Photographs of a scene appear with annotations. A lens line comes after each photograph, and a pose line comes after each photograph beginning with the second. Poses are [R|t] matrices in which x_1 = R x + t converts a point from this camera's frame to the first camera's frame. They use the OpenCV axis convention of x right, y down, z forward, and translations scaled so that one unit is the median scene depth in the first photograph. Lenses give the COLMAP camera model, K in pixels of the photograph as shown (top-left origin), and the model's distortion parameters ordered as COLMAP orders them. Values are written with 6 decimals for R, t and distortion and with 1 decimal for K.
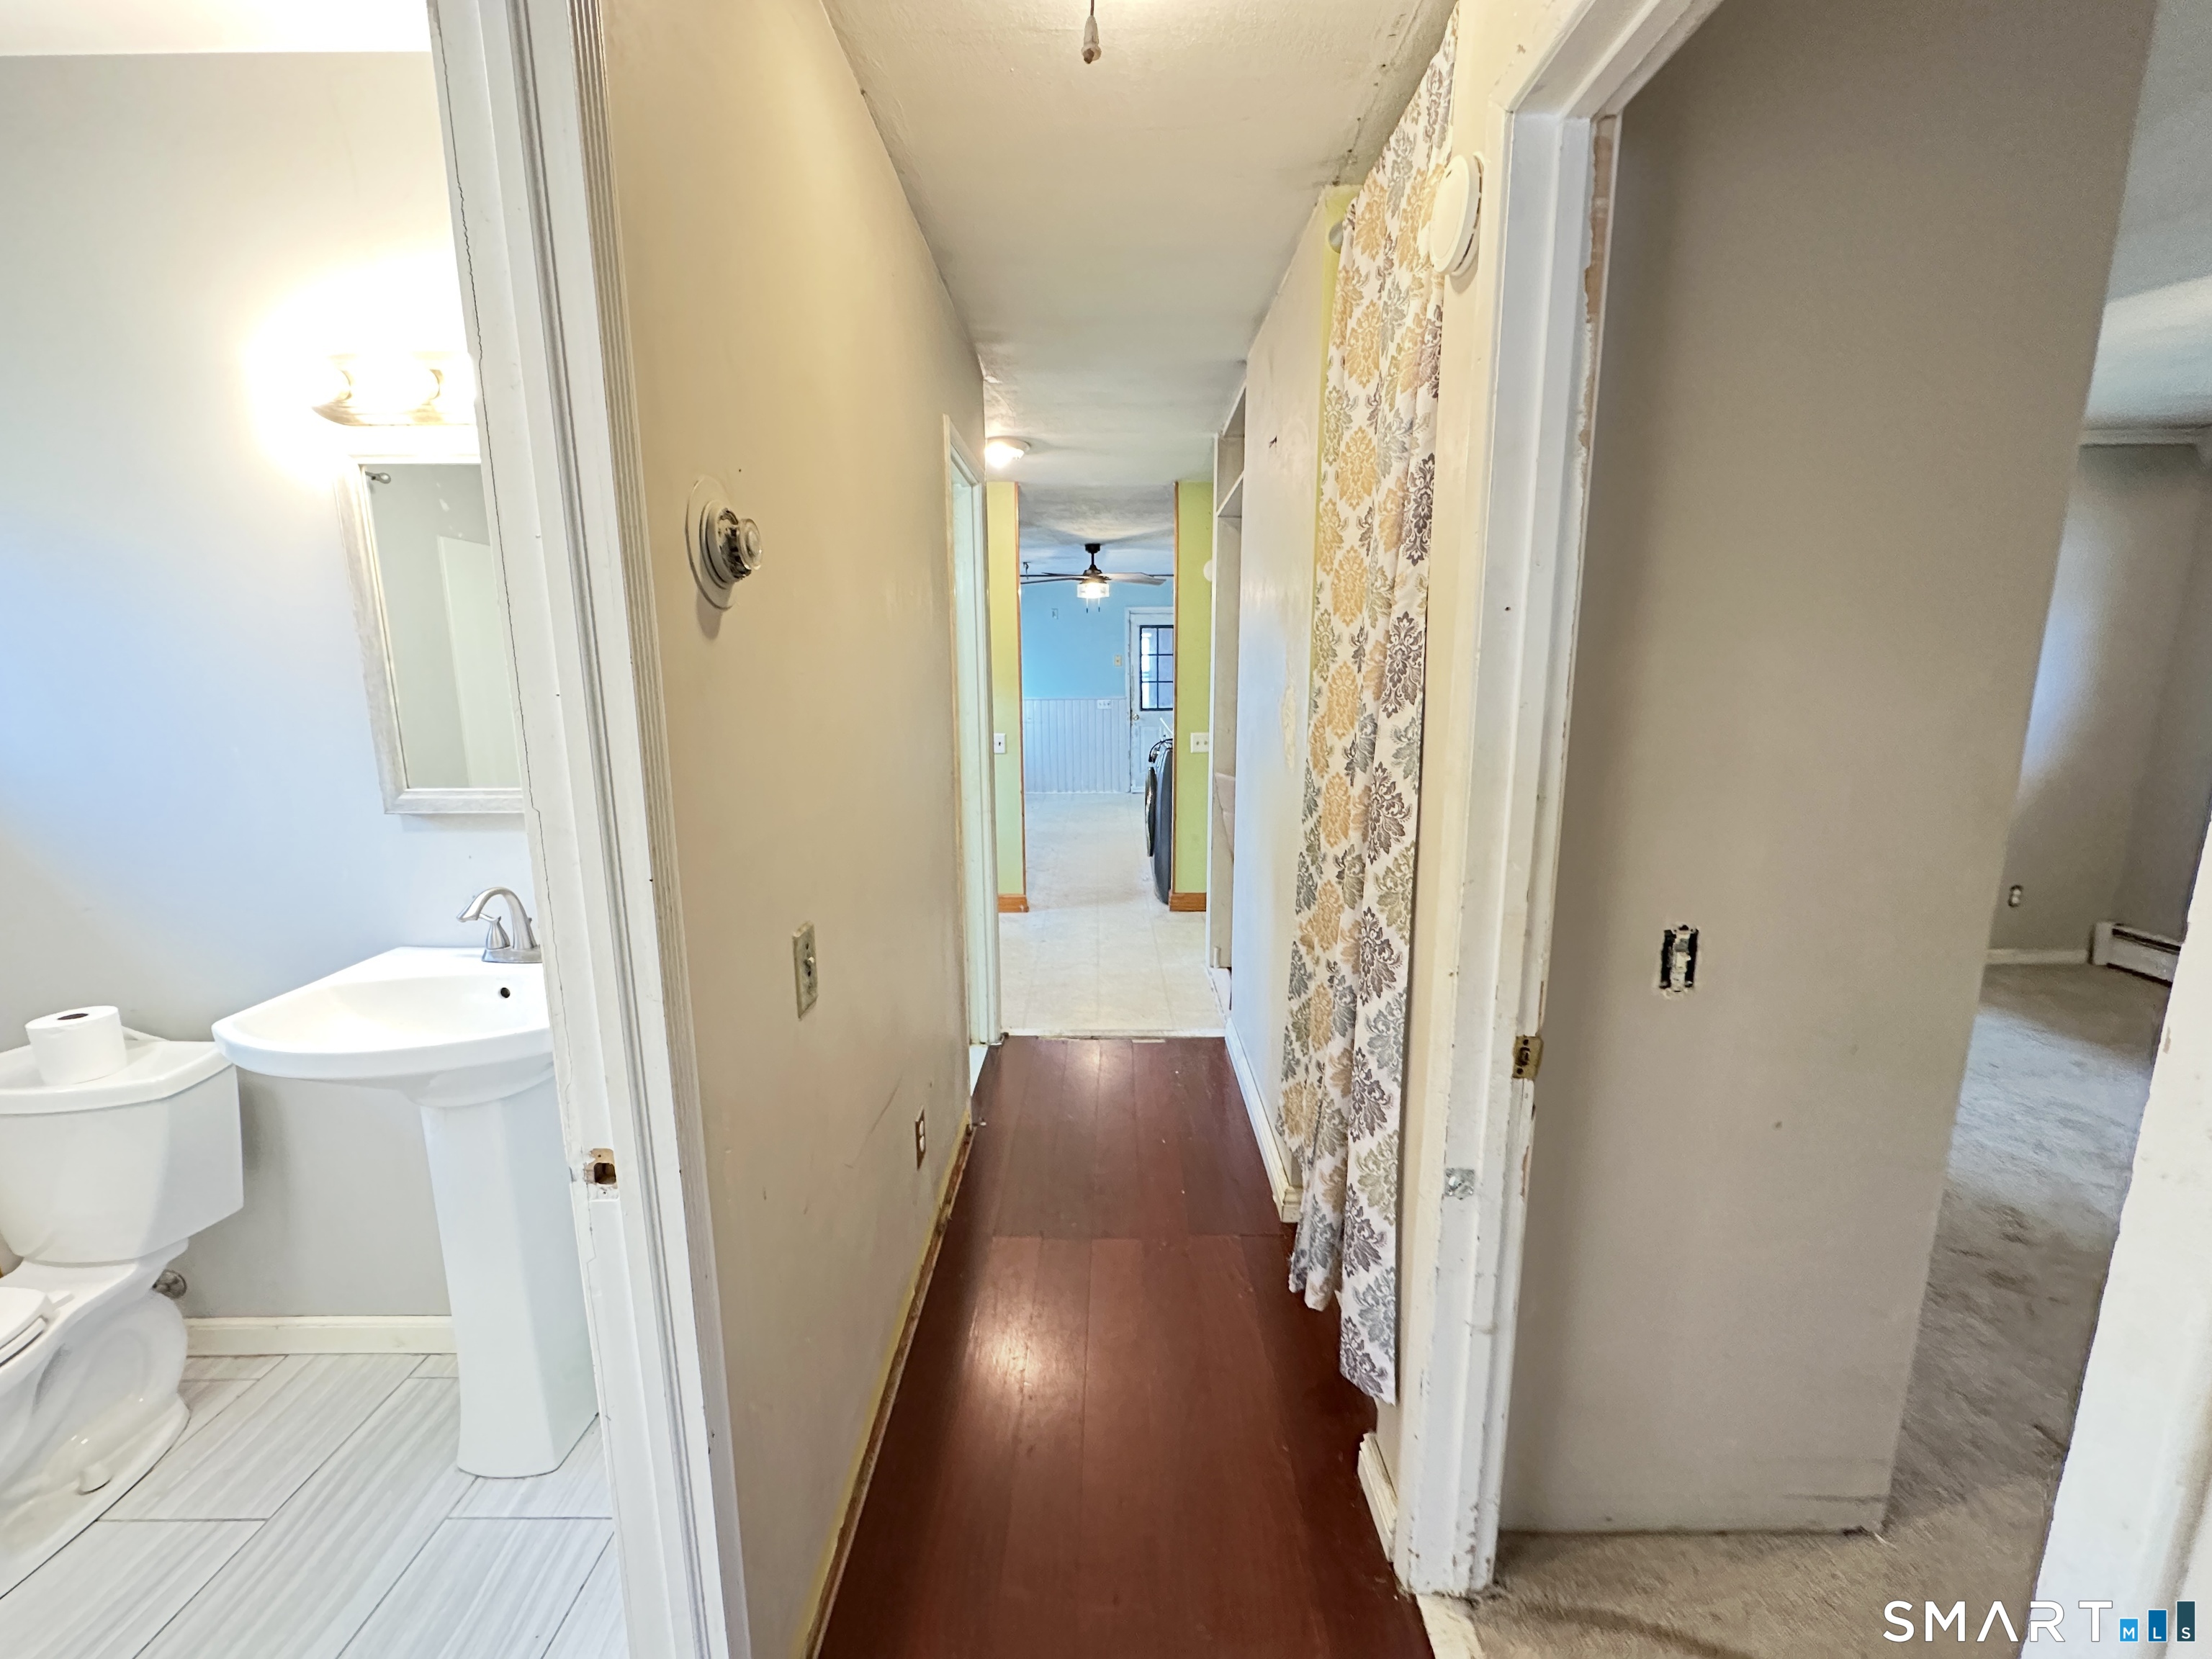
lens RADIAL K [[883.1, 0, 1108.3], [0, 883.1, 832.7], [0, 0, 1]] dist [-0.004109, 0.000603]
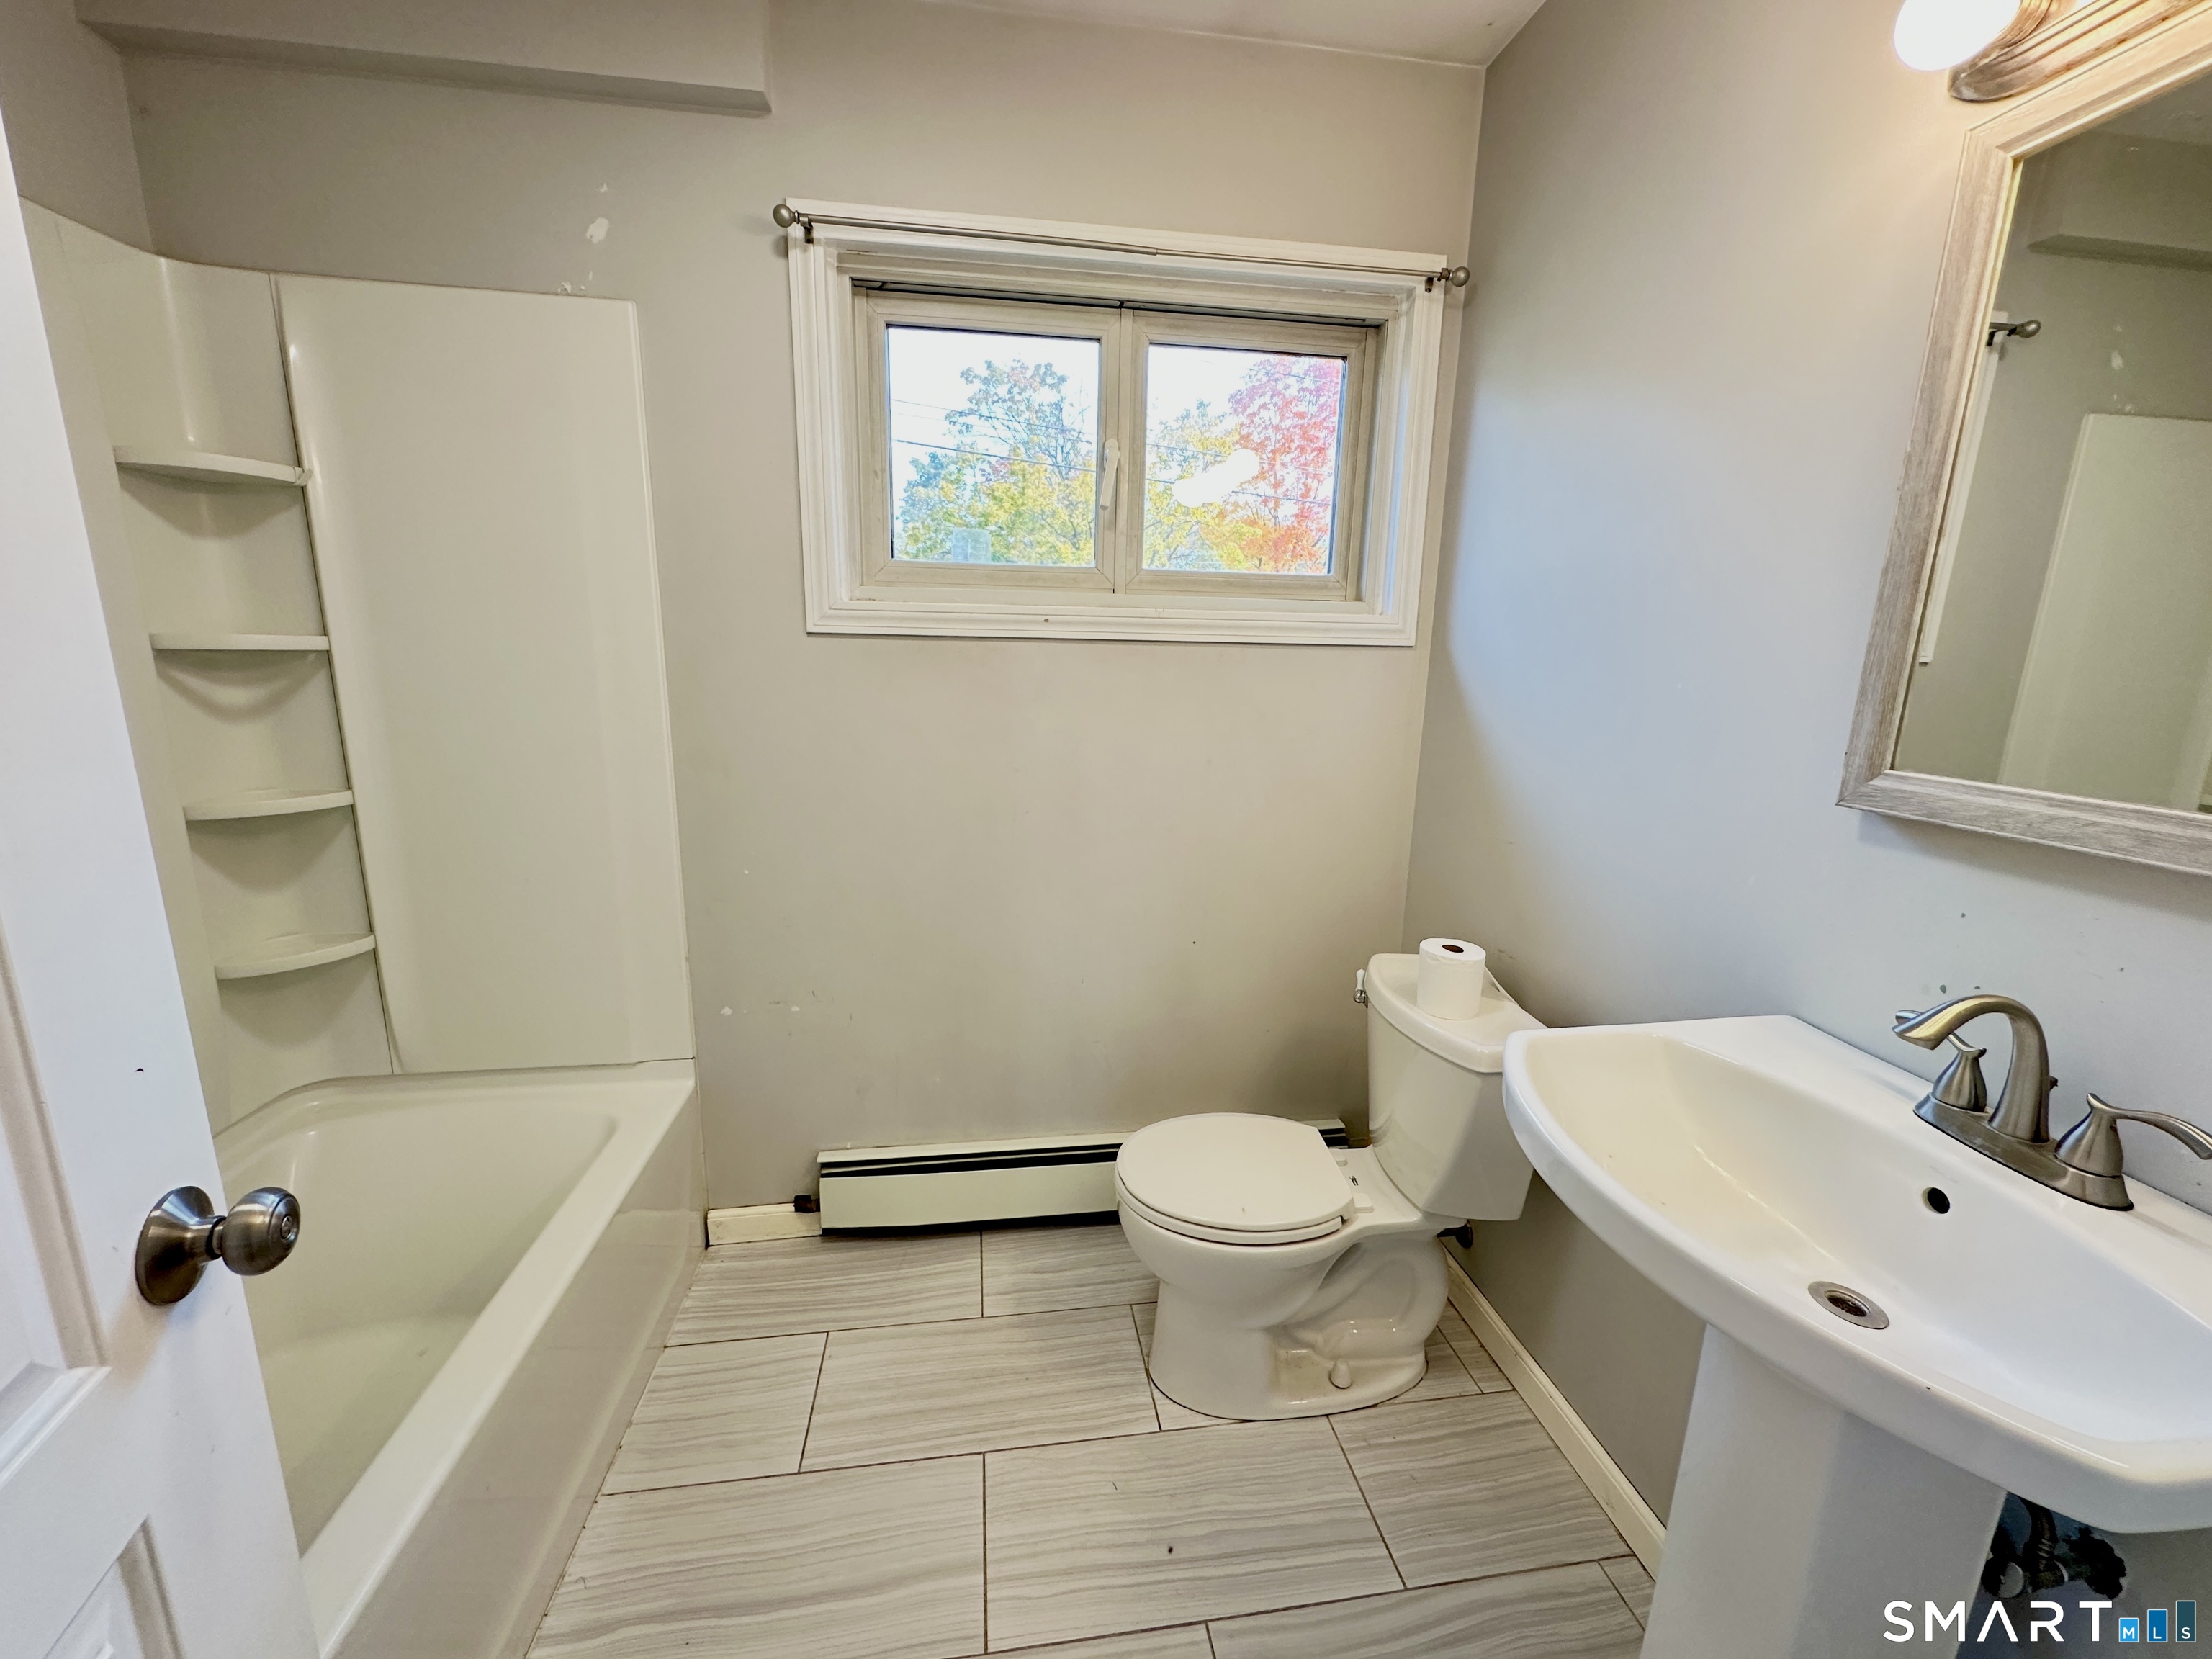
lens RADIAL K [[883.1, 0, 1109.0], [0, 883.1, 829.6], [0, 0, 1]] dist [-0.004109, 0.000603]
pose [[0.148822, 0.214788, -0.965255, -0.321107], [-0.199855, 0.962515, 0.183365, -0.016338], [0.968458, 0.165622, 0.186170, 0.421936]]
